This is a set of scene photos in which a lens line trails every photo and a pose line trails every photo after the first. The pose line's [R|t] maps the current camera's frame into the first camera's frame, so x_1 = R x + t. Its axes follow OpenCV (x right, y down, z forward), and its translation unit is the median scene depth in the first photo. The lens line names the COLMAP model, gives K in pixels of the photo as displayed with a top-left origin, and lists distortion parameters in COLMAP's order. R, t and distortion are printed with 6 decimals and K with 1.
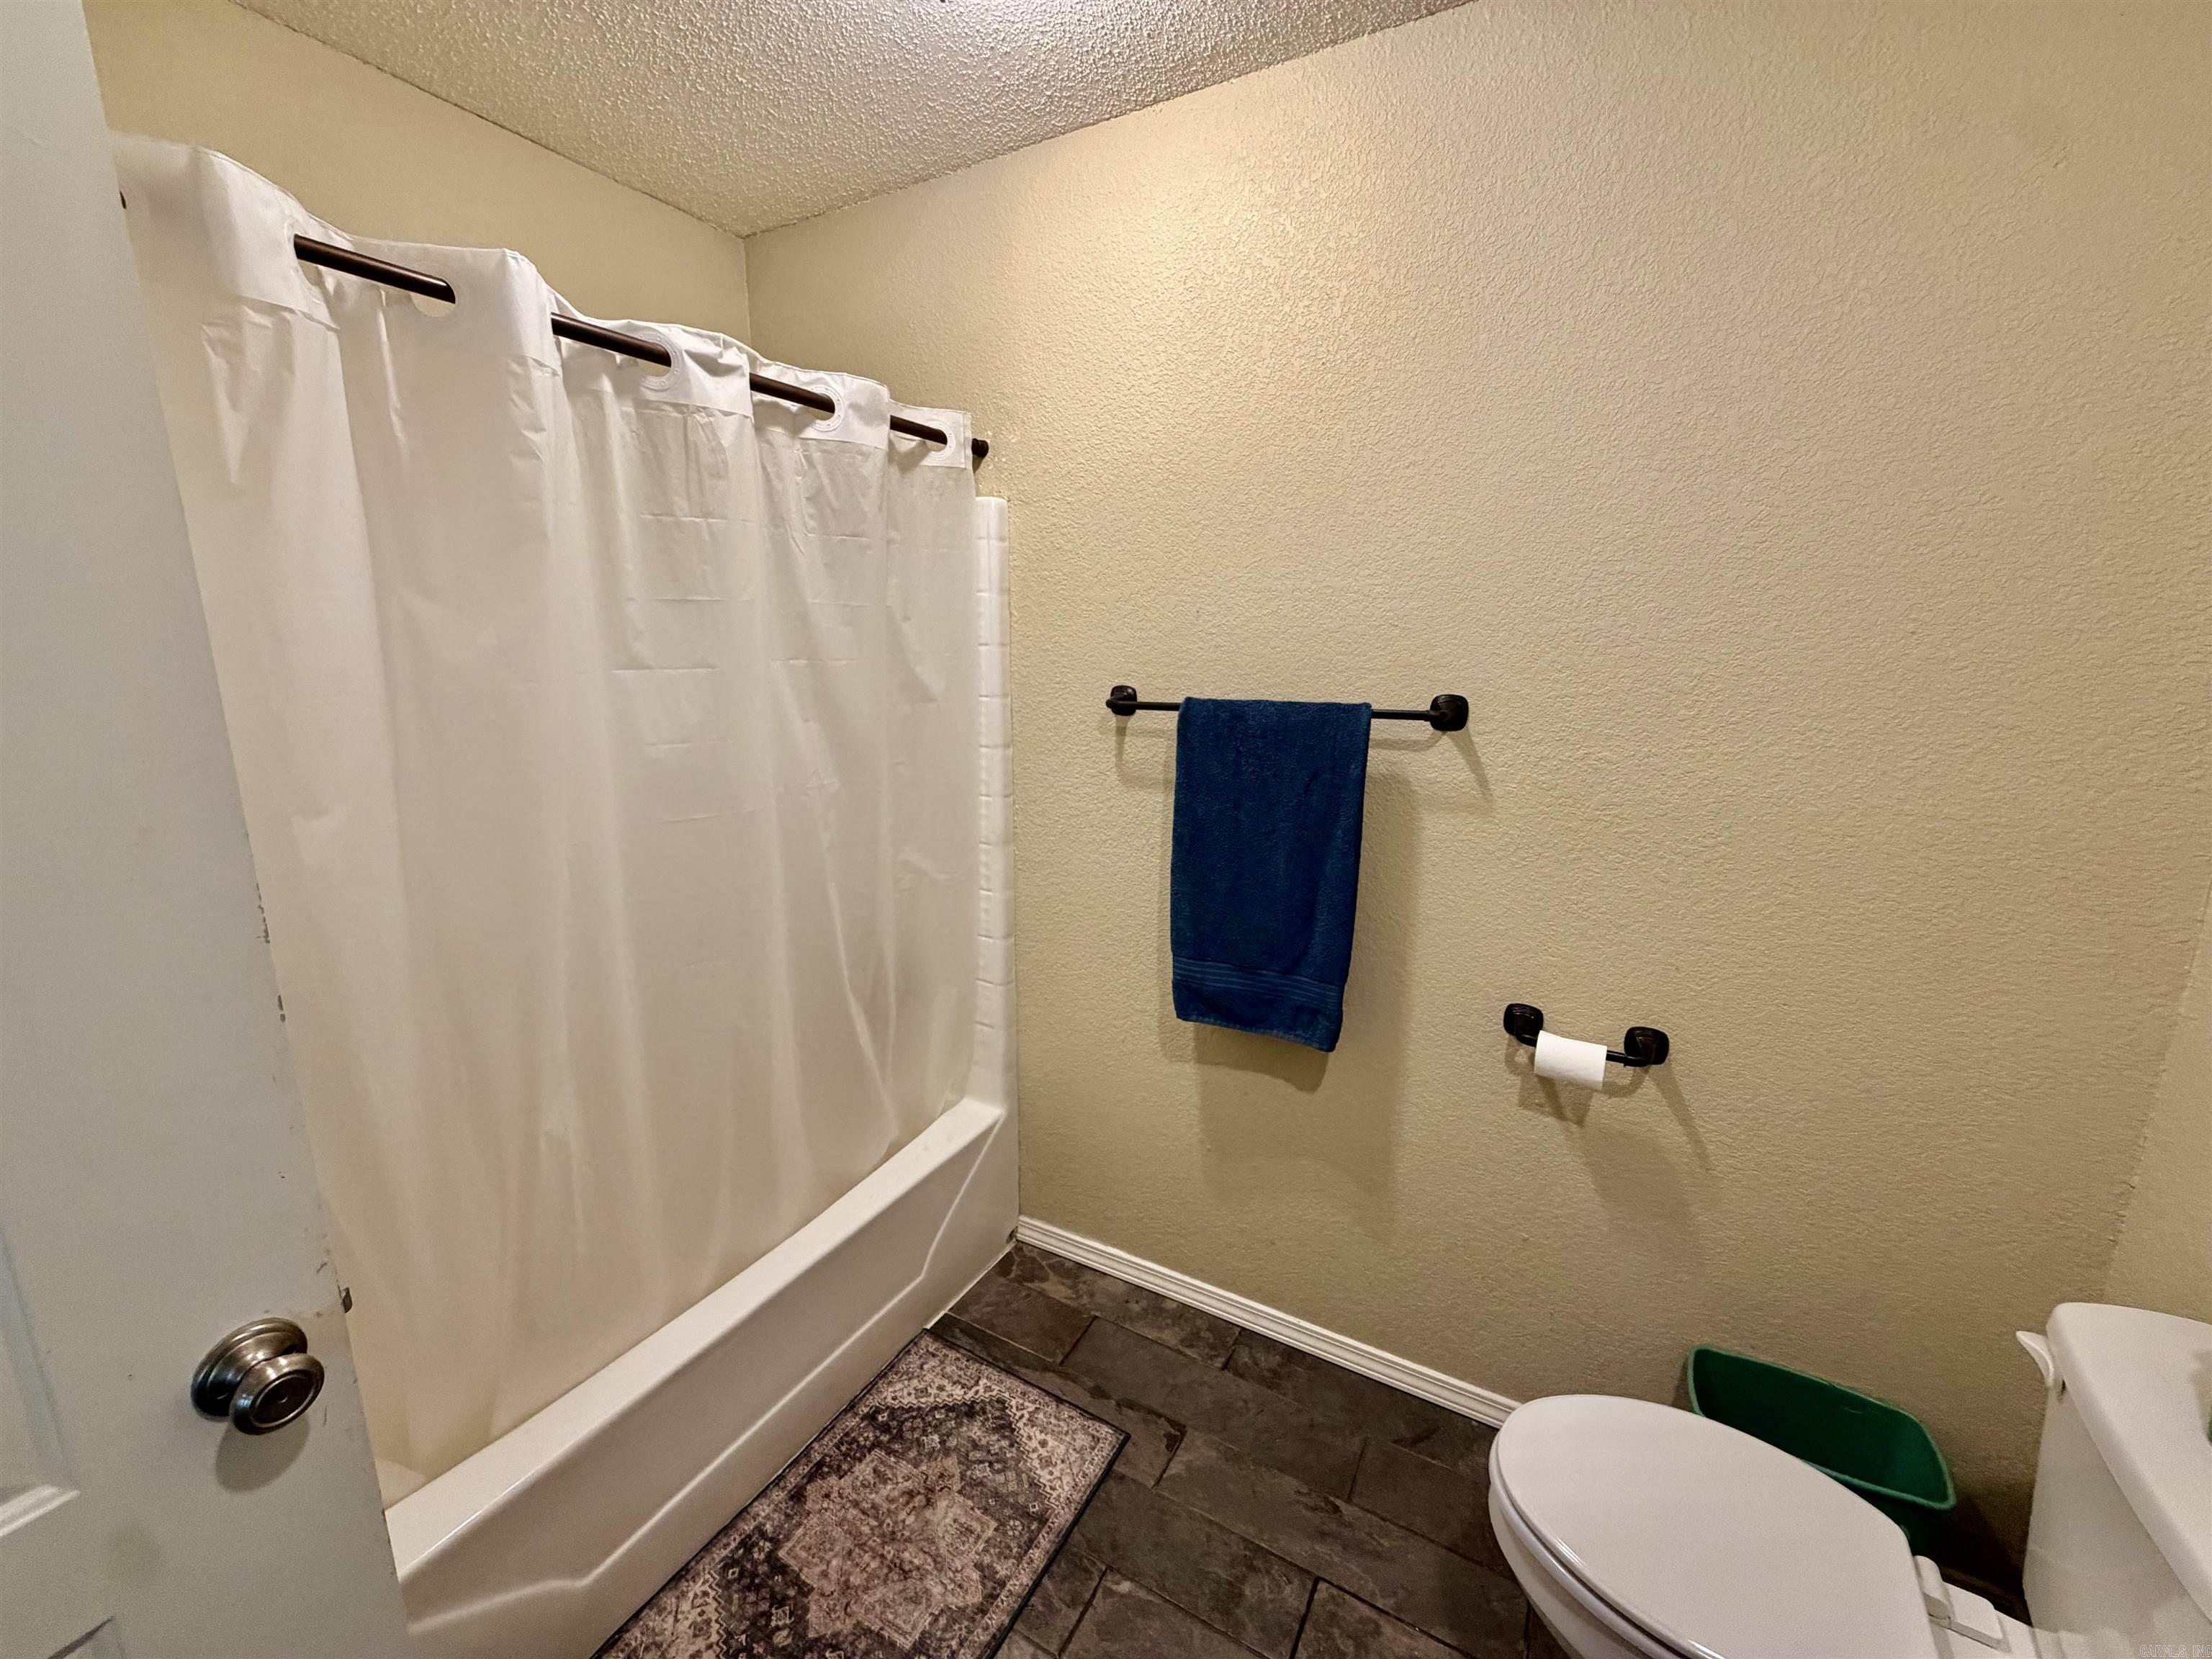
lens RADIAL K [[883.5, 0, 1108.4], [0, 883.5, 830.7], [0, 0, 1]] dist [-0.000583, 0.000393]
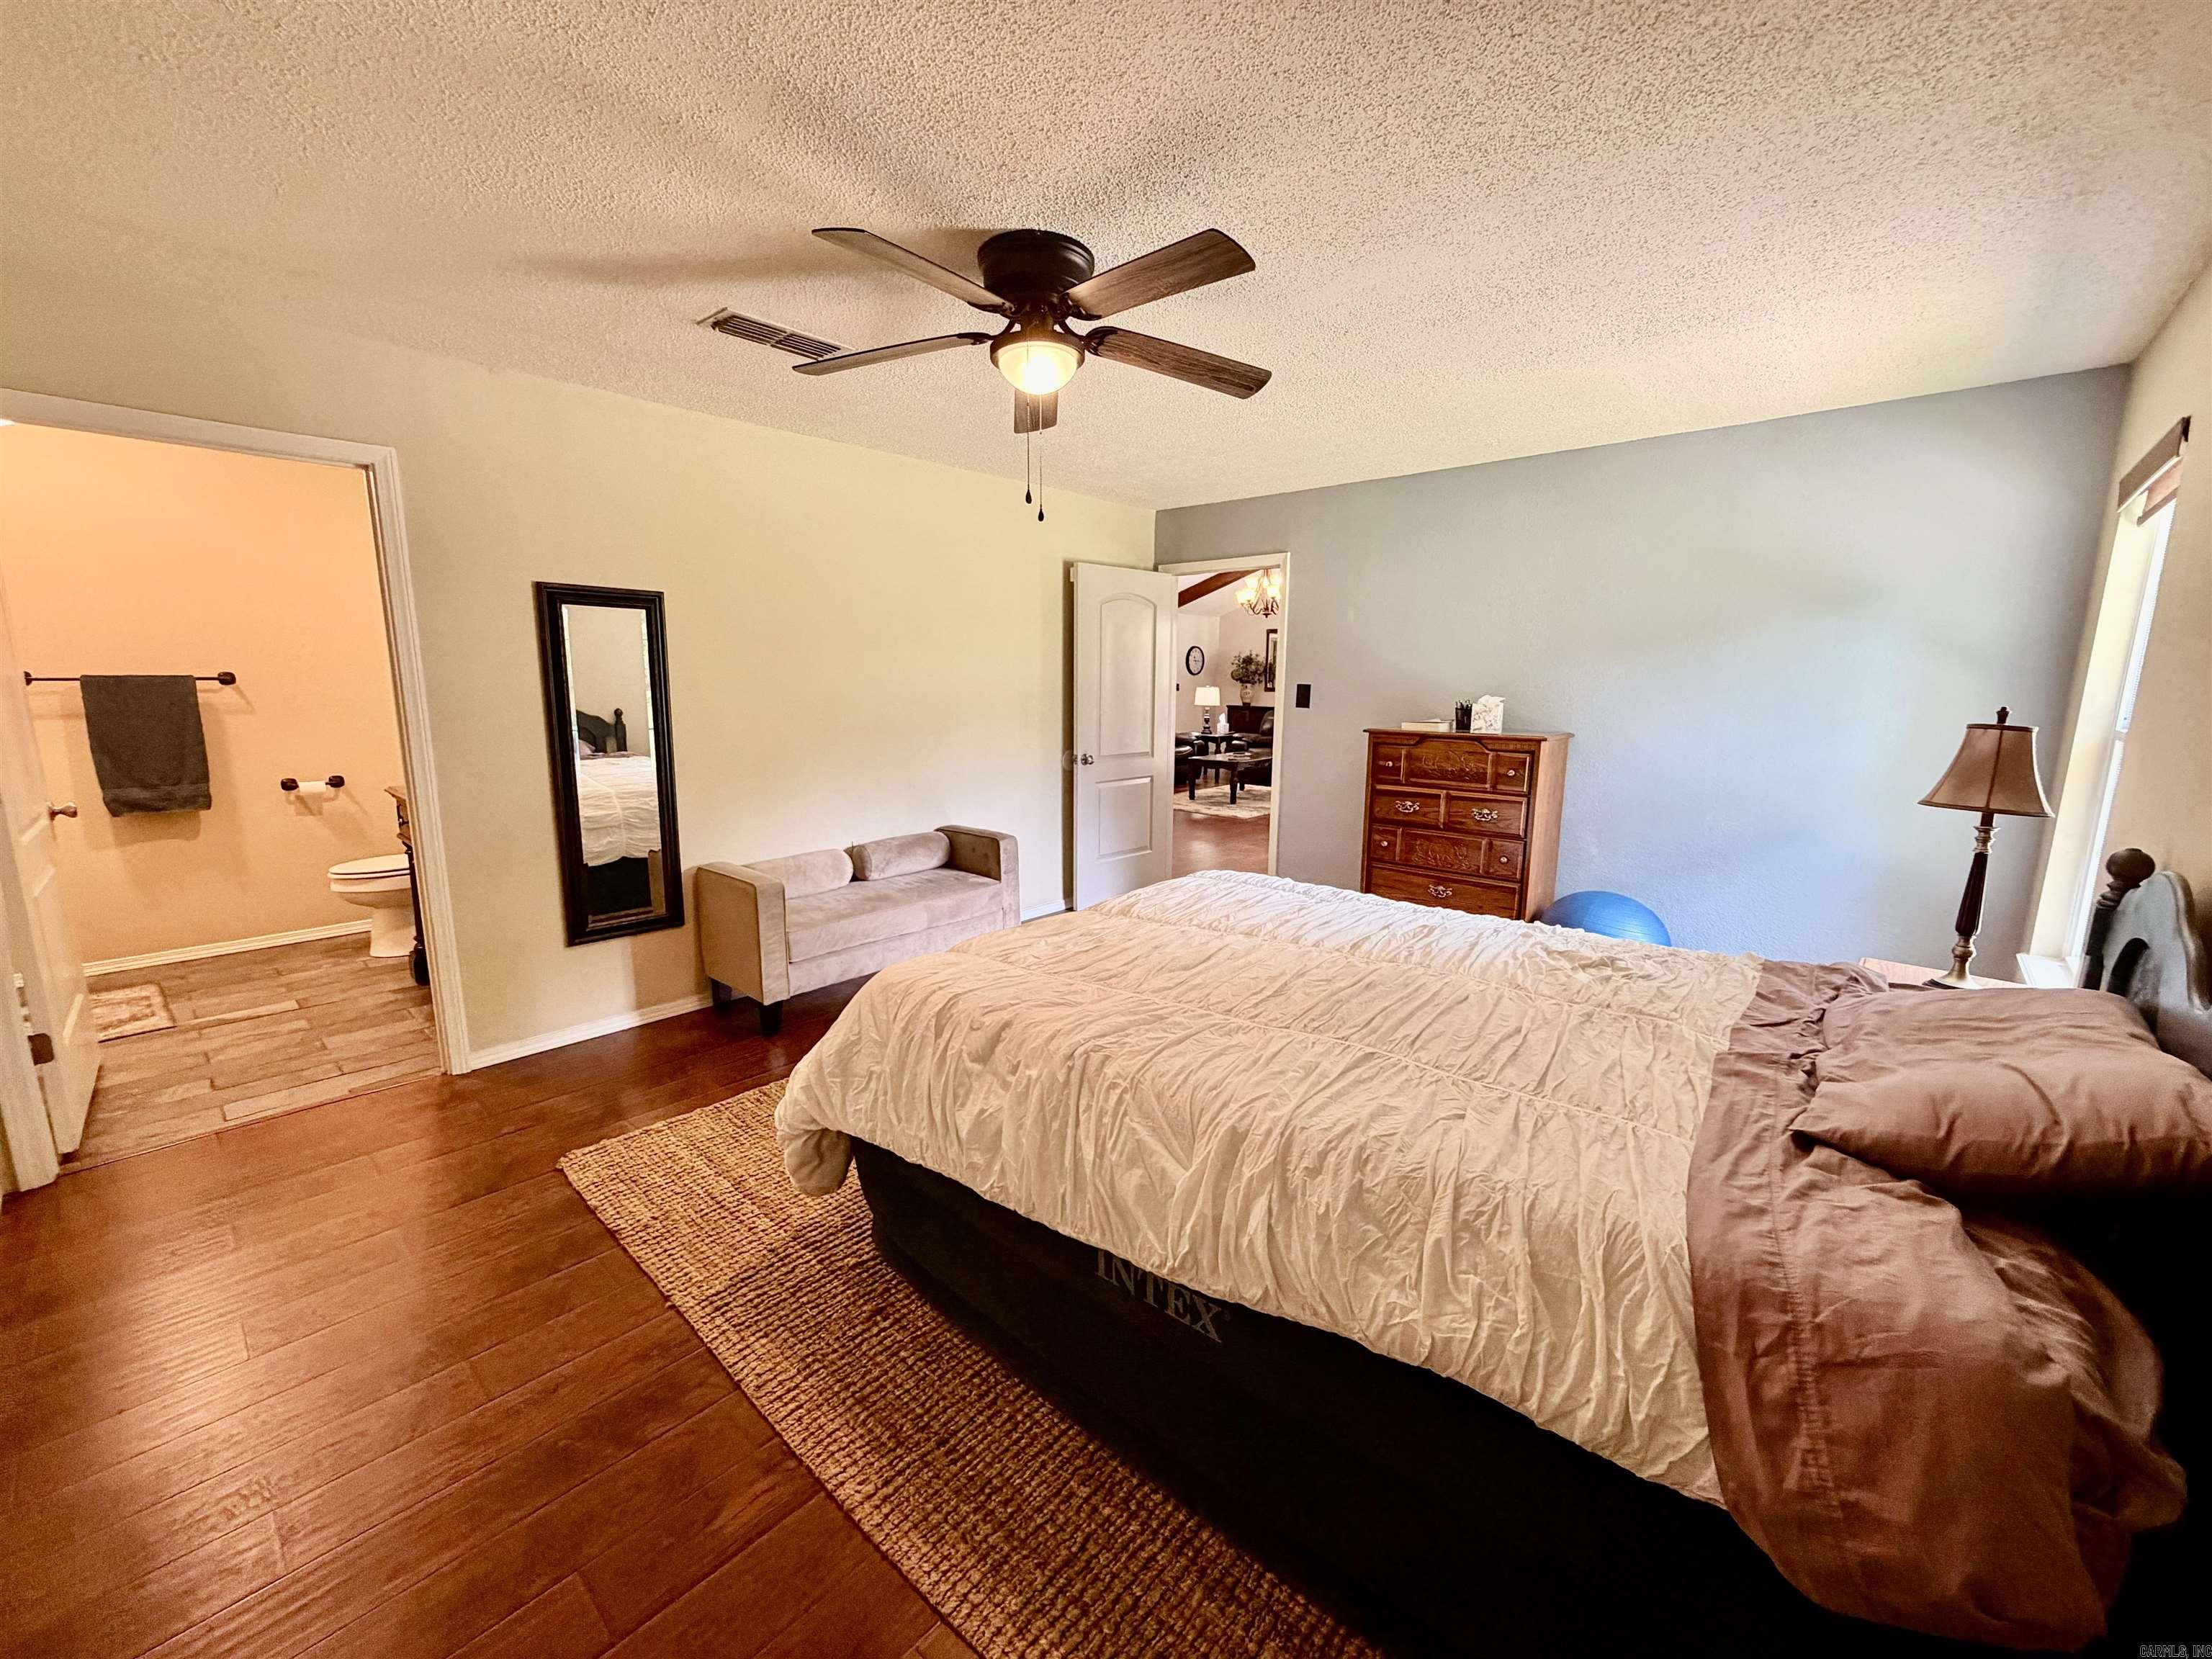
lens RADIAL K [[883.5, 0, 1112.8], [0, 883.5, 836.7], [0, 0, 1]] dist [-0.000583, 0.000393]
pose [[0.210150, -0.173062, 0.962230, -1.808346], [0.191840, 0.972374, 0.132989, 0.520338], [-0.958663, 0.156647, 0.237544, -2.290477]]
